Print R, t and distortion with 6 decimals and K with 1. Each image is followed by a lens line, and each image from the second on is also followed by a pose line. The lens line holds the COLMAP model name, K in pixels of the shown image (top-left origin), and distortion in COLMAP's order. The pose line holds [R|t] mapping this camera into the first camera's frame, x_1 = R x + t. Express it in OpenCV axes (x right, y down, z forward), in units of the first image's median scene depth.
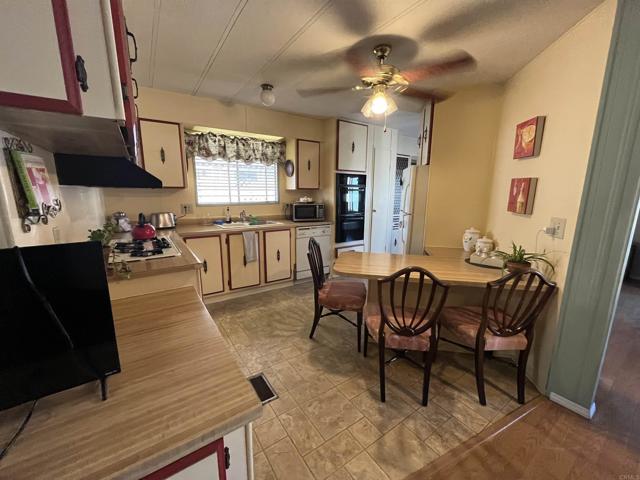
lens RADIAL K [[257.1, 0, 319.7], [0, 257.1, 239.7], [0, 0, 1]] dist [-0.006746, 0.000250]
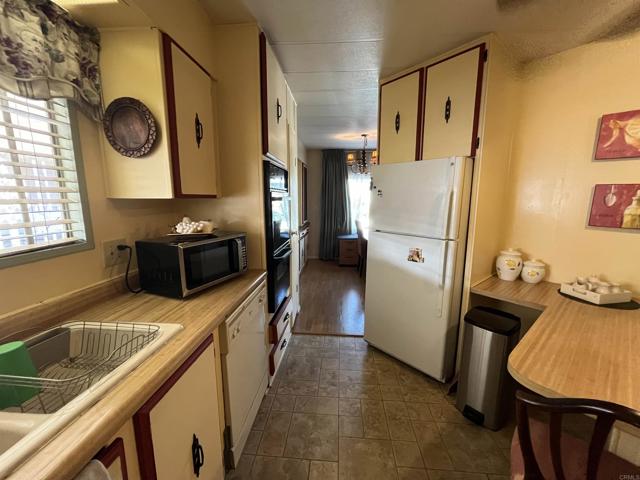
lens RADIAL K [[257.1, 0, 319.4], [0, 257.1, 239.0], [0, 0, 1]] dist [-0.006746, 0.000250]
pose [[0.636921, -0.128474, 0.760149, -0.222022], [0.145800, 0.988296, 0.044869, -0.131883], [-0.757017, 0.082251, 0.648198, 0.652309]]
